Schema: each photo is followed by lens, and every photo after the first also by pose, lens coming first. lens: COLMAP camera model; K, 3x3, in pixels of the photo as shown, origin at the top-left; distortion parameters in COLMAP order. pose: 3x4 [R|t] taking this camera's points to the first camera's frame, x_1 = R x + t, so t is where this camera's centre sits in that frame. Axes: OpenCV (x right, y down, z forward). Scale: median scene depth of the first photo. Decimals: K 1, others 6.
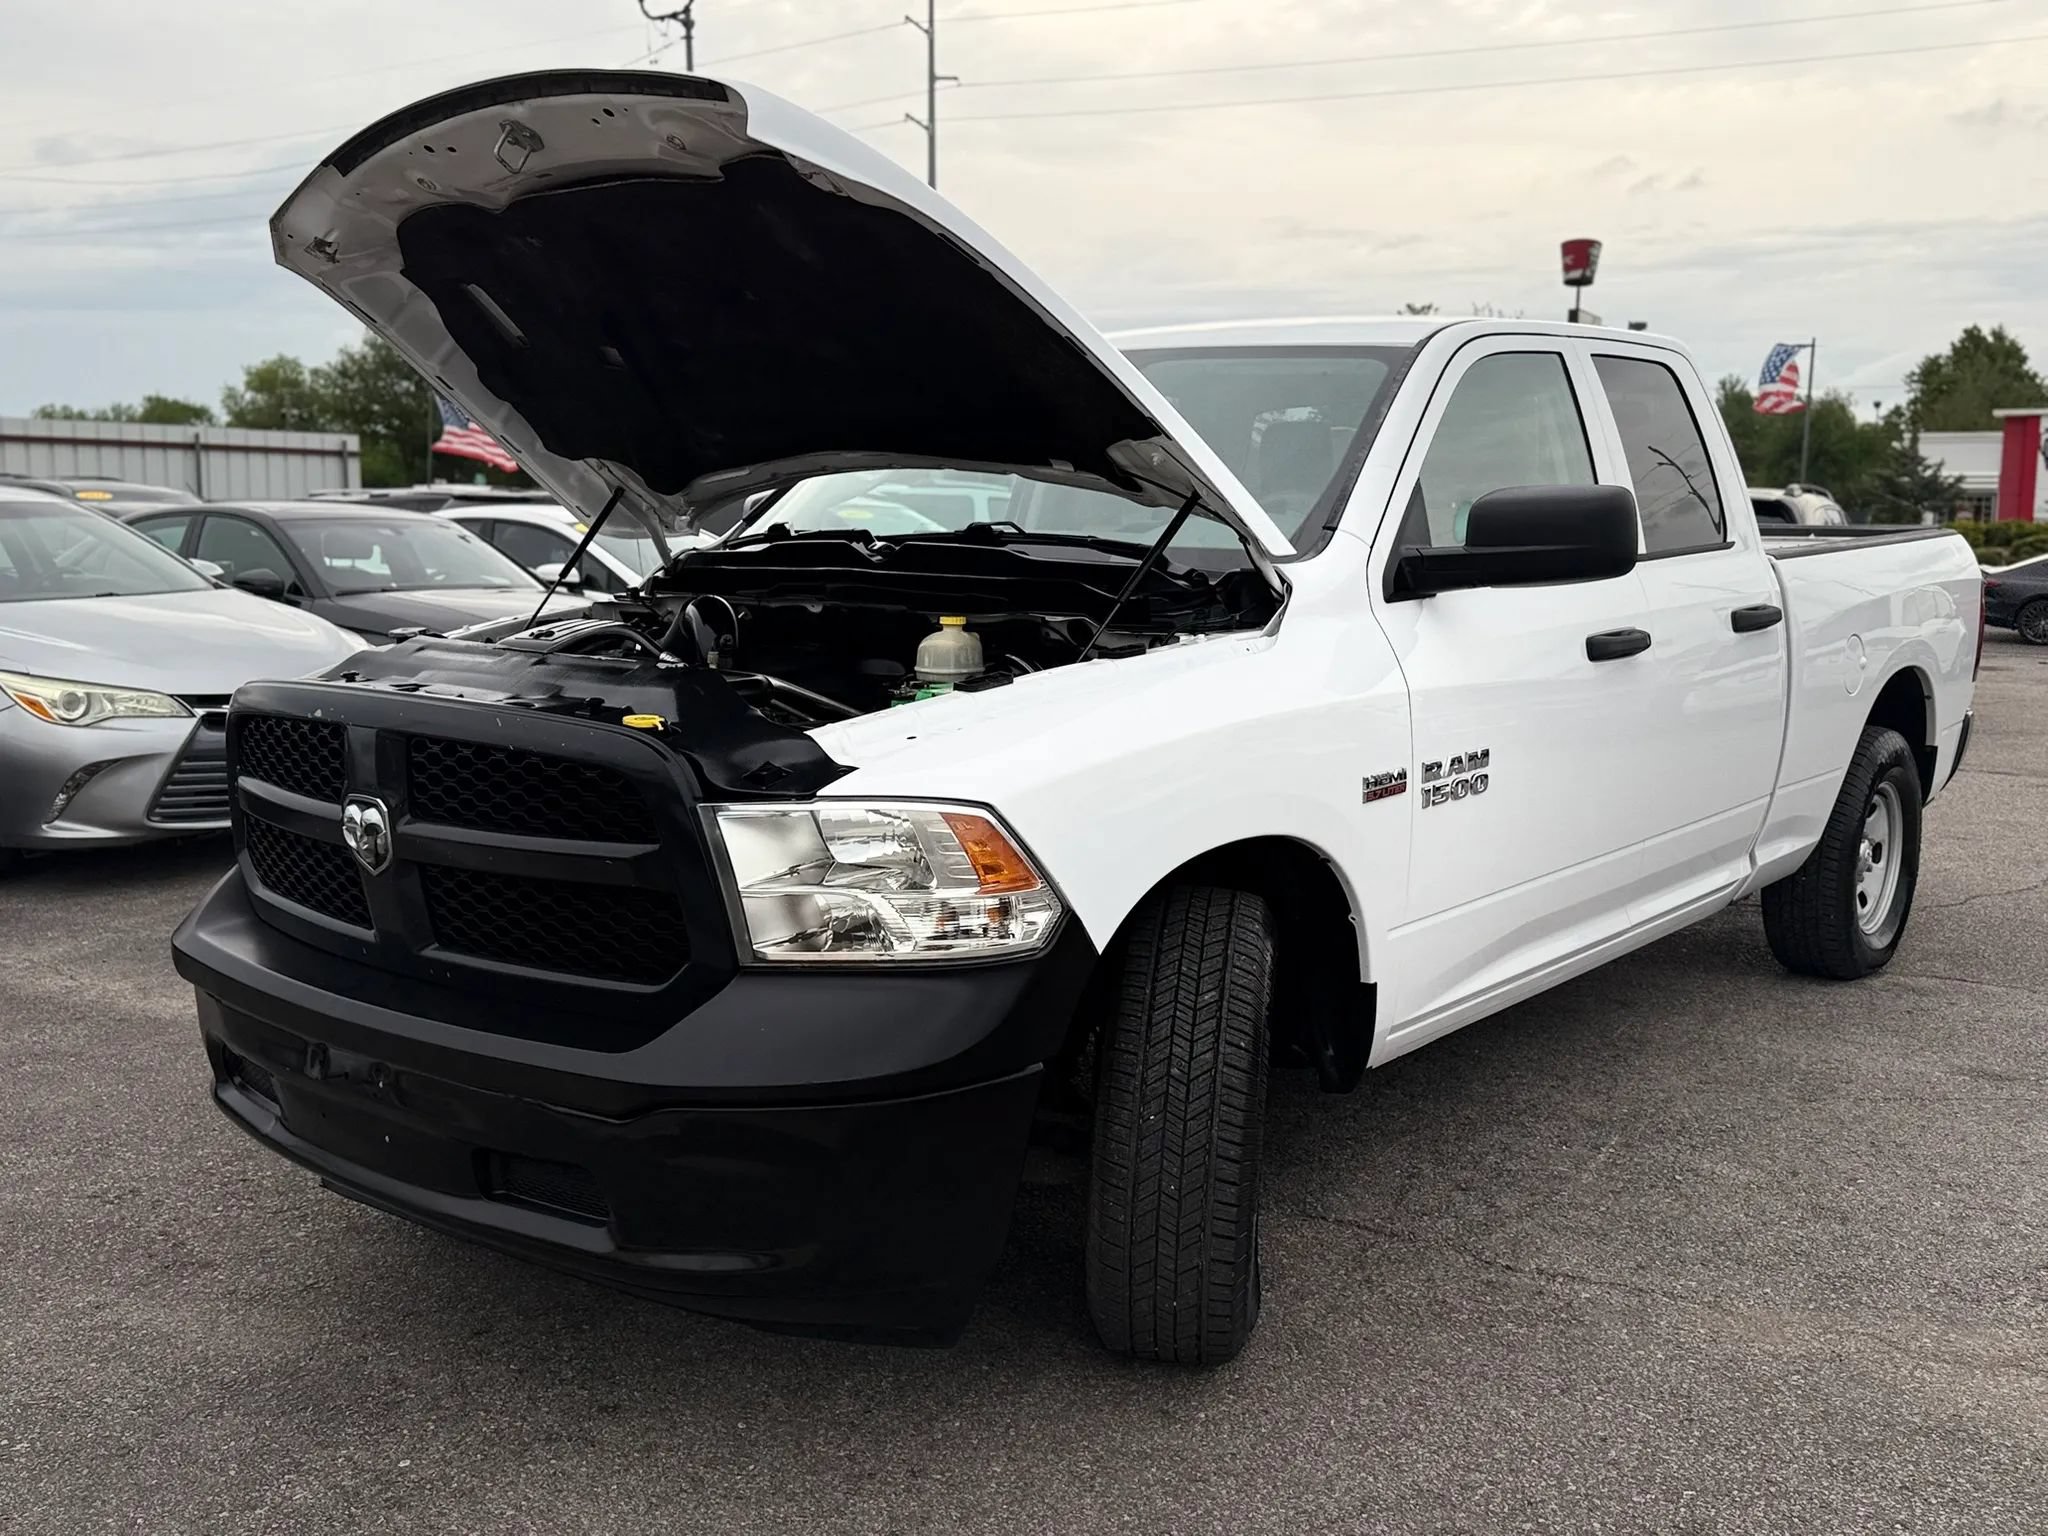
lens RADIAL K [[1957.7, 0, 943.1], [0, 1957.7, 809.9], [0, 0, 1]] dist [0.035190, 0.000000]
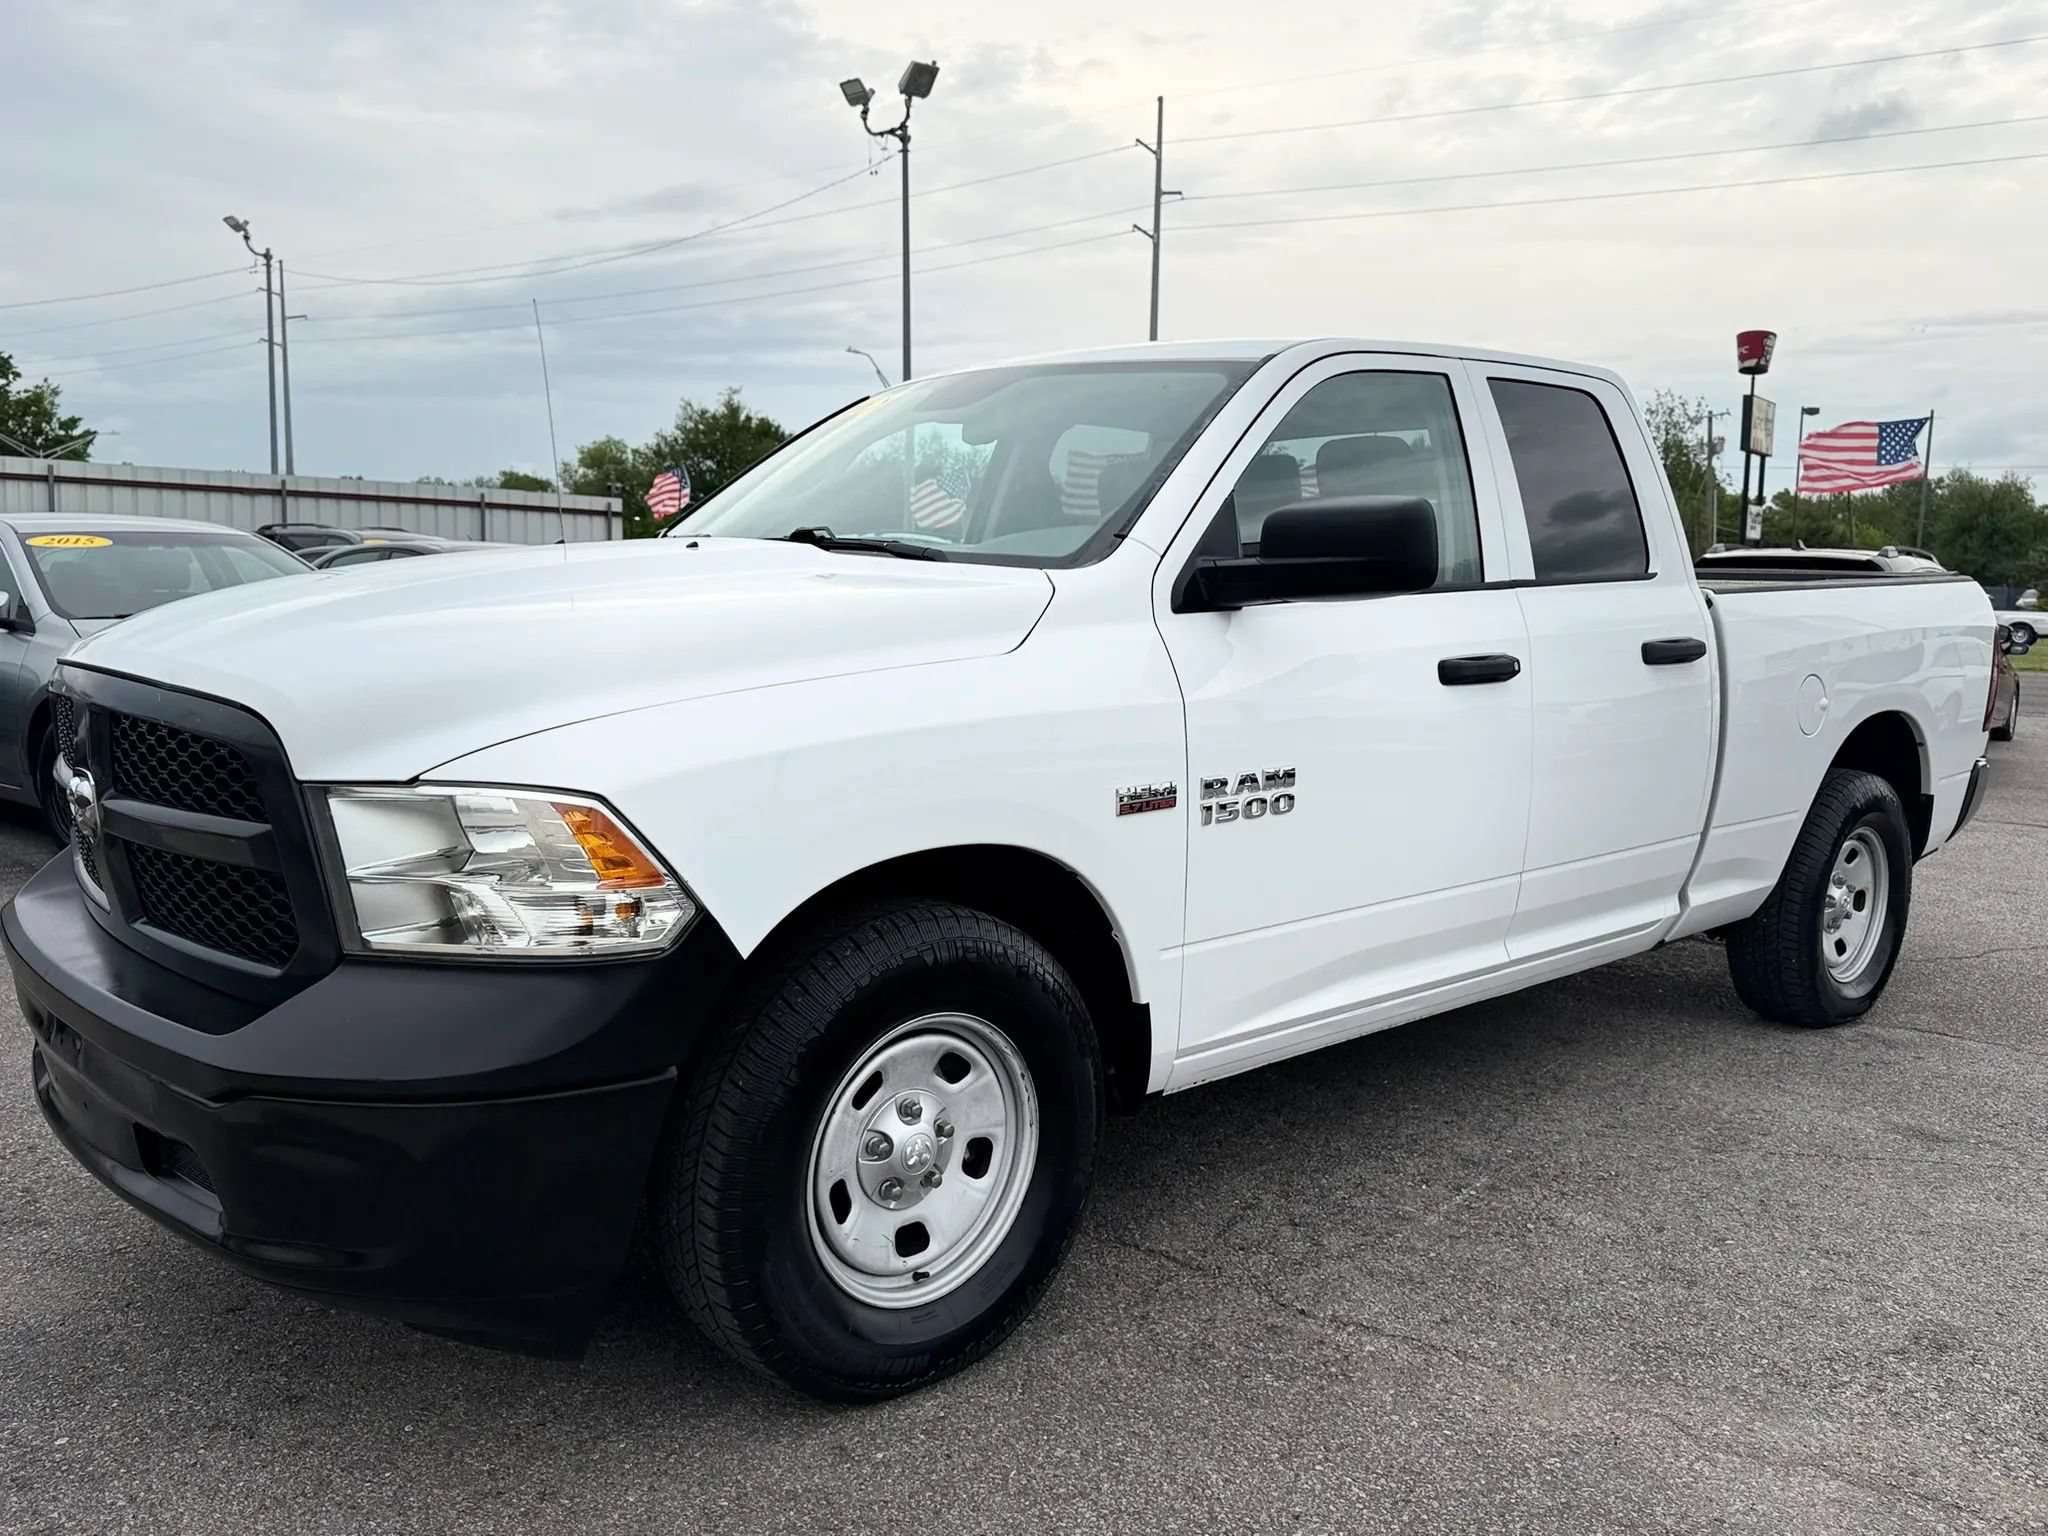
lens RADIAL K [[1705.7, 0, 958.1], [0, 1705.7, 801.4], [0, 0, 1]] dist [0.046529, -0.041124]
pose [[0.990960, 0.032480, -0.130167, 0.203930], [-0.035202, 0.999206, -0.018668, 0.006395], [0.129457, 0.023082, 0.991316, 0.136949]]
